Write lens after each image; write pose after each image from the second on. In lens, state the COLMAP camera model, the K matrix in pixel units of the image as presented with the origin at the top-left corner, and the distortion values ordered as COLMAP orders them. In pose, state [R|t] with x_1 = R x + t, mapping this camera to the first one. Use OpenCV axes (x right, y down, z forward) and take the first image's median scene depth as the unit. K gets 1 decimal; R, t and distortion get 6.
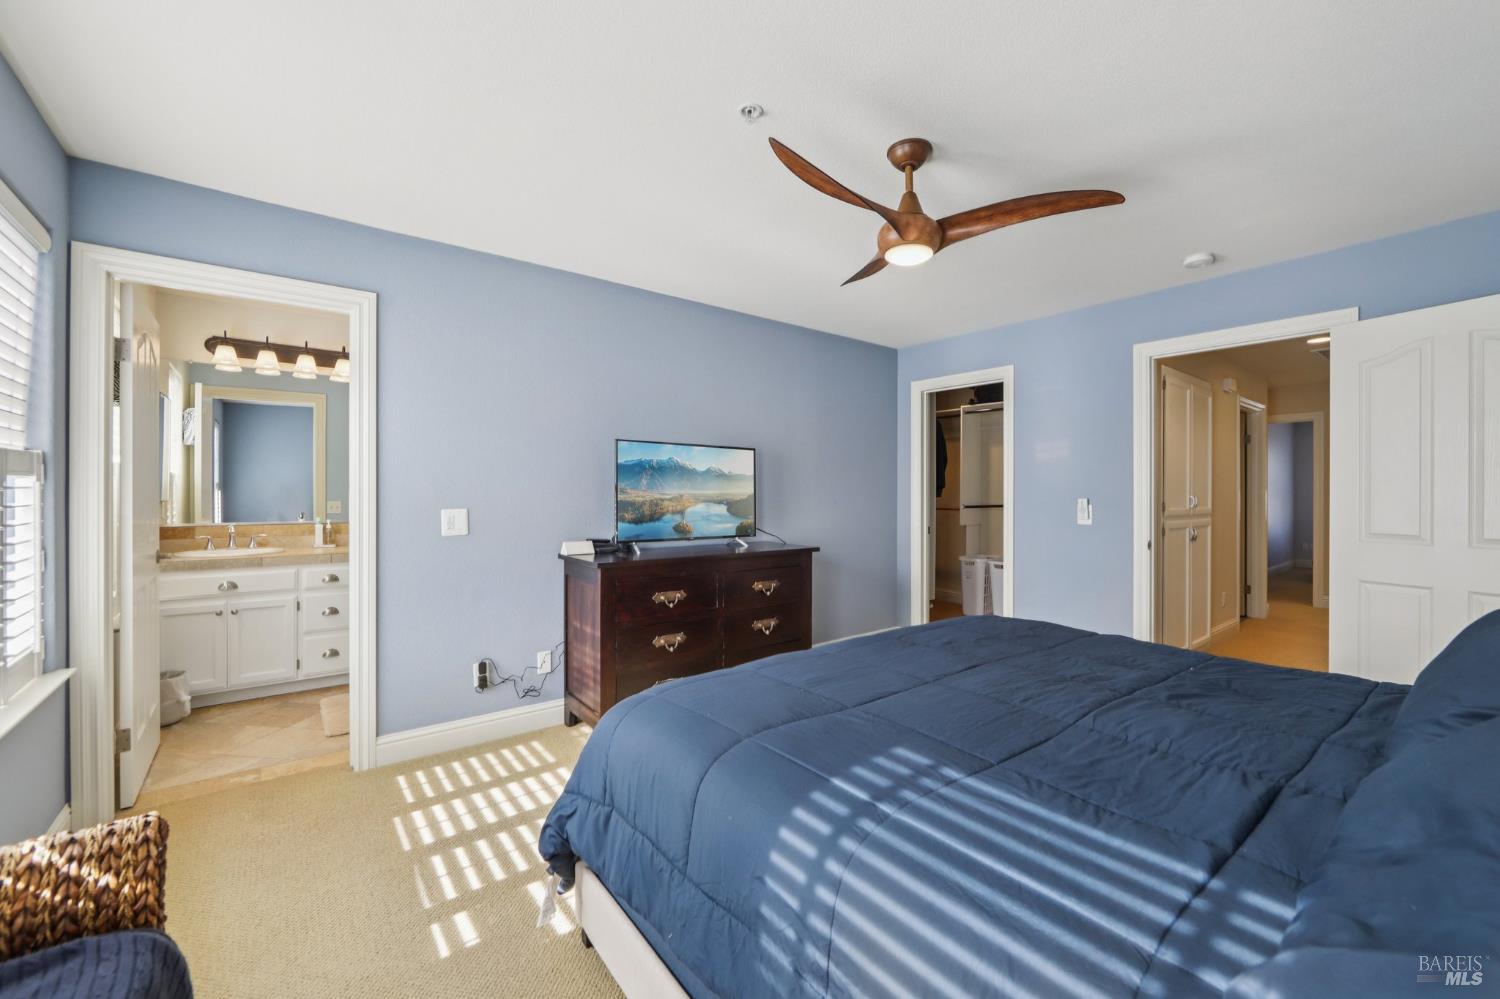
lens RADIAL K [[597.6, 0, 752.1], [0, 597.6, 493.8], [0, 0, 1]] dist [-0.013933, 0.003047]
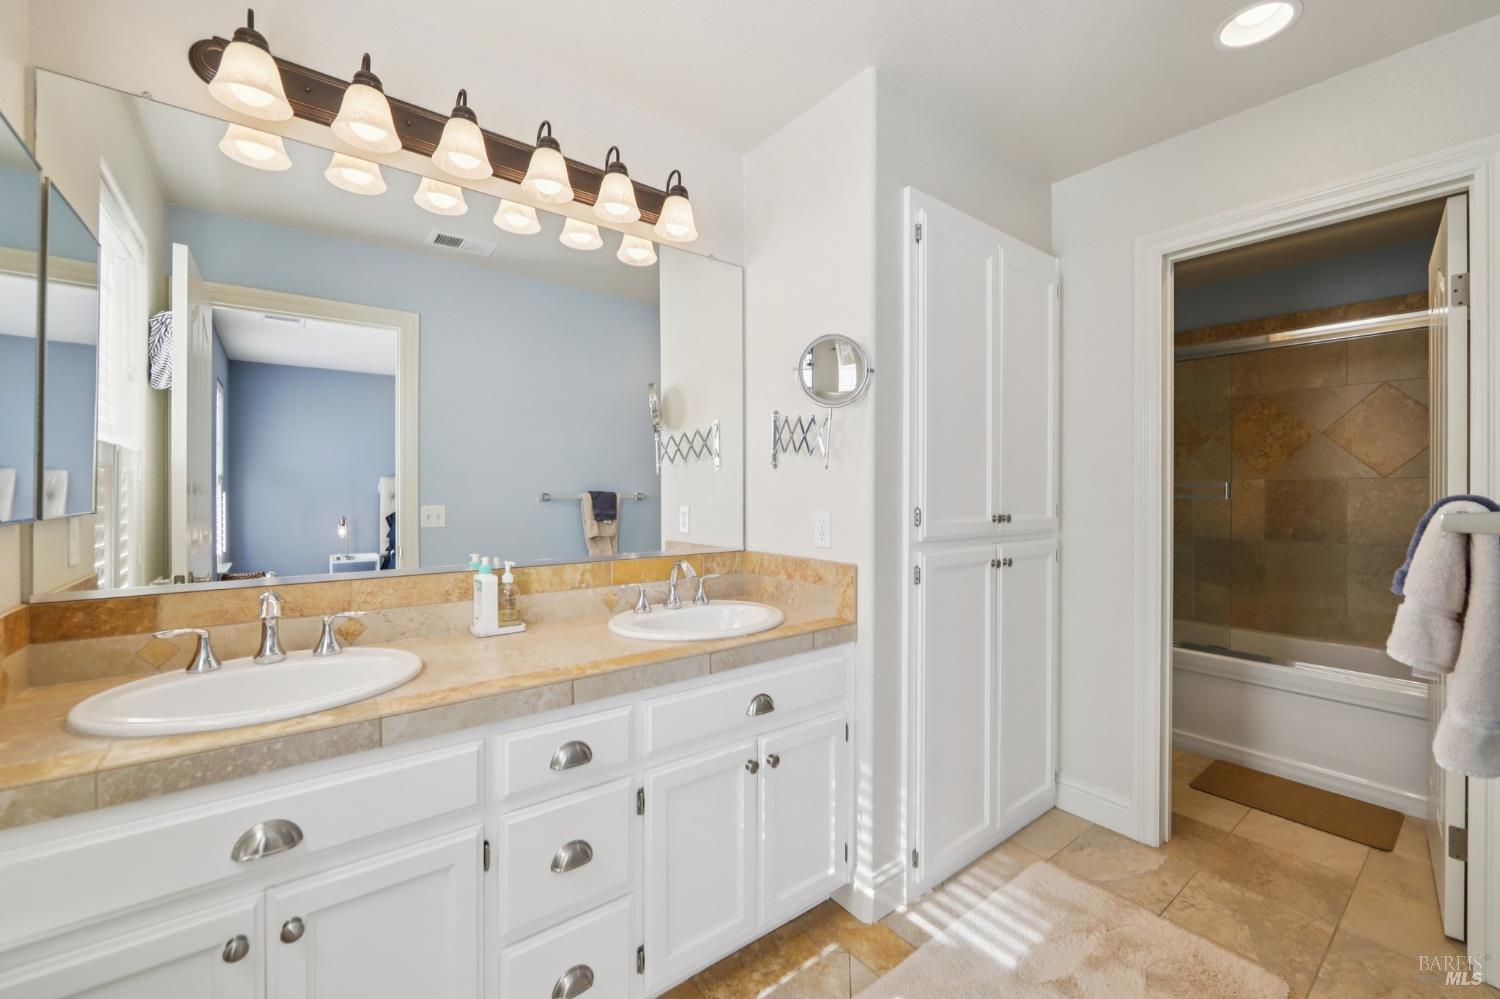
lens RADIAL K [[597.6, 0, 746.9], [0, 597.6, 490.1], [0, 0, 1]] dist [-0.013933, 0.003047]
pose [[0.999978, -0.002376, -0.006173, -0.559337], [0.002371, 0.999997, -0.000859, -0.002150], [0.006175, 0.000844, 0.999981, 0.615543]]
